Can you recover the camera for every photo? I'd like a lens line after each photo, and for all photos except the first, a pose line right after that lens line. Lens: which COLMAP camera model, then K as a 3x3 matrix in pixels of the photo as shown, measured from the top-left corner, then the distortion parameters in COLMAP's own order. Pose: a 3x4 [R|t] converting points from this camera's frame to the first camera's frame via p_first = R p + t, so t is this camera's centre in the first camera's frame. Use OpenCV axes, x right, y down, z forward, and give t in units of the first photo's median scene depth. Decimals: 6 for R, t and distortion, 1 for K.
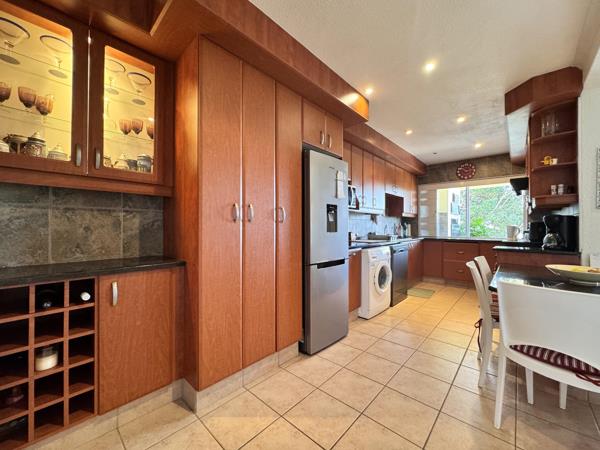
lens RADIAL K [[238.7, 0, 299.6], [0, 238.7, 225.3], [0, 0, 1]] dist [0.002881, 0.000296]
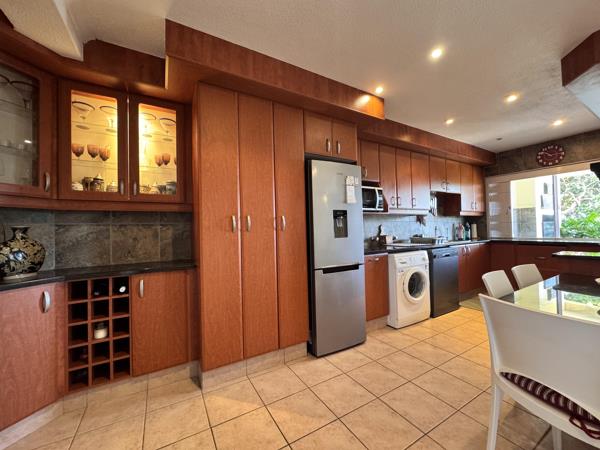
lens RADIAL K [[238.7, 0, 300.4], [0, 238.7, 225.5], [0, 0, 1]] dist [0.002881, 0.000296]
pose [[0.955563, -0.027963, -0.293457, 0.373913], [0.026215, 0.999607, -0.009886, -0.023432], [0.293619, 0.001754, 0.955921, -0.017209]]
